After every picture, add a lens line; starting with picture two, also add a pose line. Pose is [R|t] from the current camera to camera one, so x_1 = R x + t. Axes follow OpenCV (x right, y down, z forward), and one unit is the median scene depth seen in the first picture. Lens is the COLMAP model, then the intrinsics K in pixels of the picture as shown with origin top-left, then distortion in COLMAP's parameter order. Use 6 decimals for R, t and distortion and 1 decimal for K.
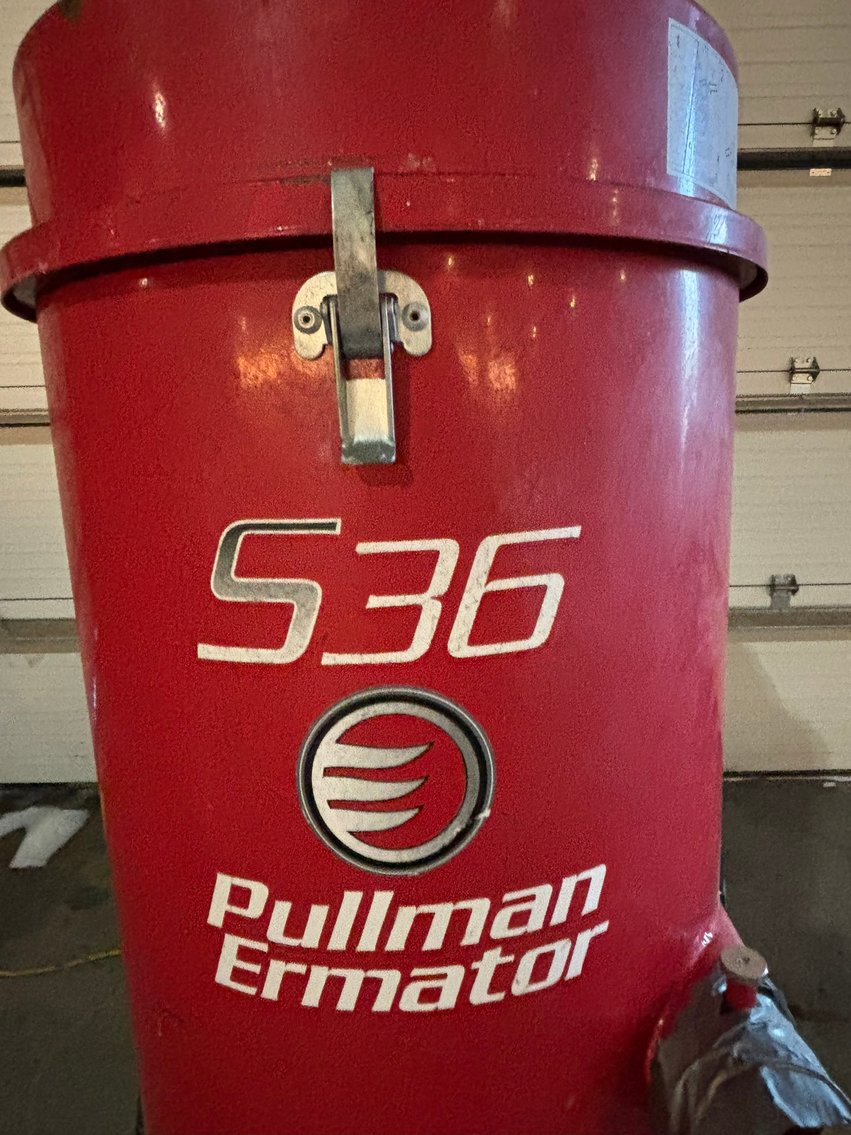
lens RADIAL K [[750.9, 0, 425.5], [0, 750.9, 567.5], [0, 0, 1]] dist [0.003555, 0.000188]
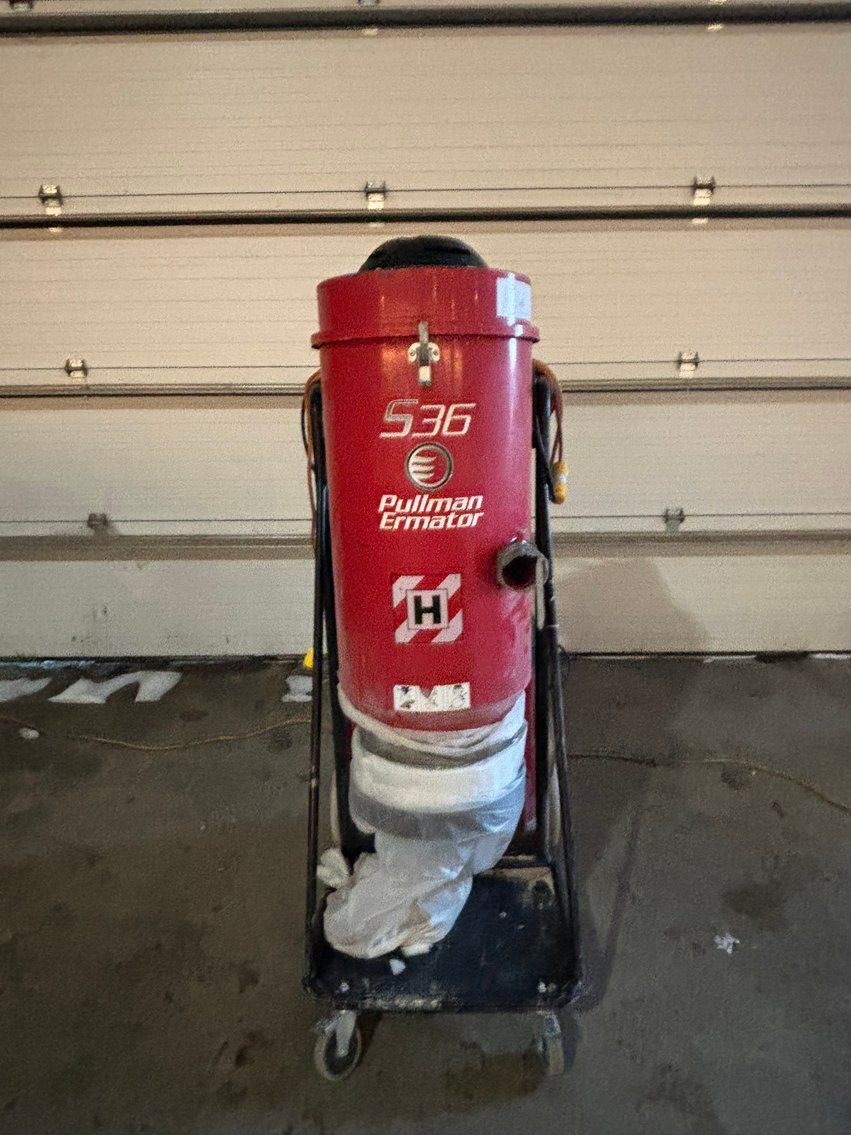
lens RADIAL K [[735.0, 0, 418.5], [0, 735.0, 585.2], [0, 0, 1]] dist [0.047631, -0.060080]
pose [[0.999933, 0.007882, 0.008526, -0.119806], [-0.008265, 0.998911, 0.045913, 0.701469], [-0.008155, -0.045981, 0.998909, -2.871766]]
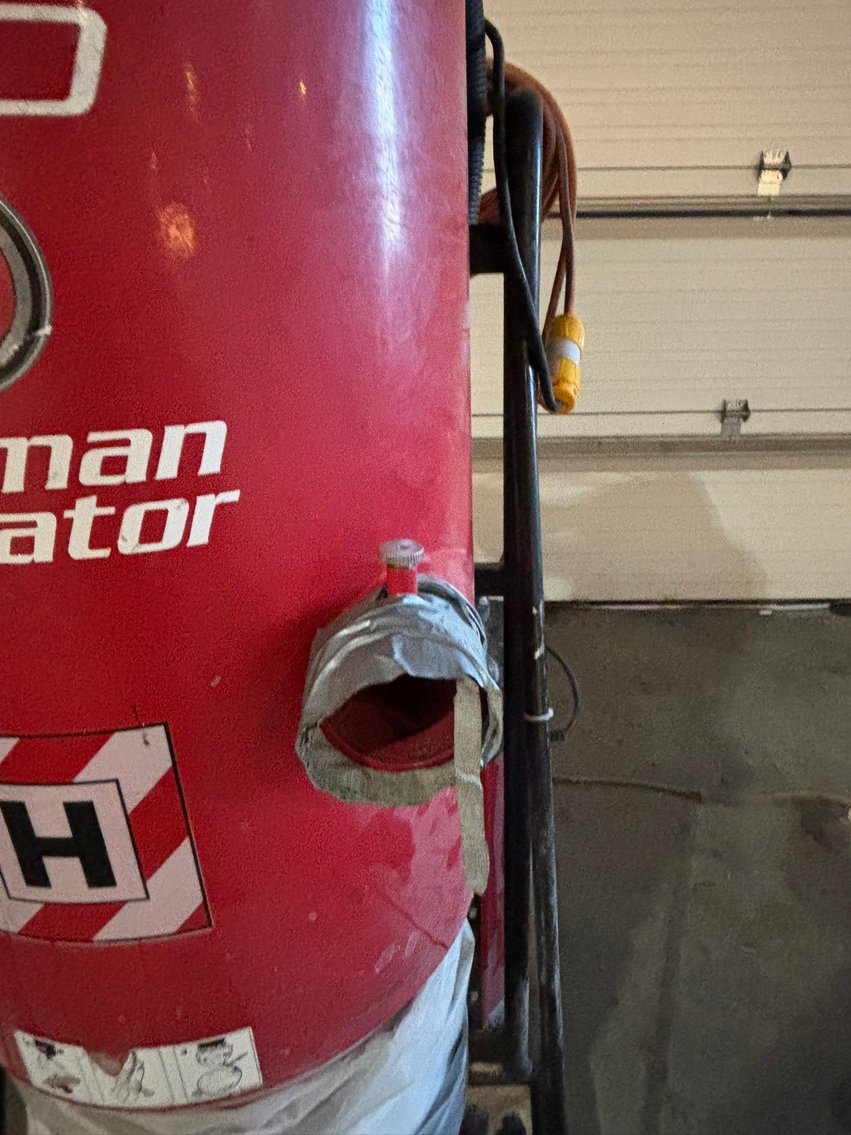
lens RADIAL K [[735.0, 0, 418.5], [0, 735.0, 585.2], [0, 0, 1]] dist [0.047631, -0.060080]
pose [[0.999995, 0.002924, -0.000901, 0.491751], [-0.002690, 0.980491, 0.196546, 0.425992], [0.001458, -0.196542, 0.980494, 0.083398]]
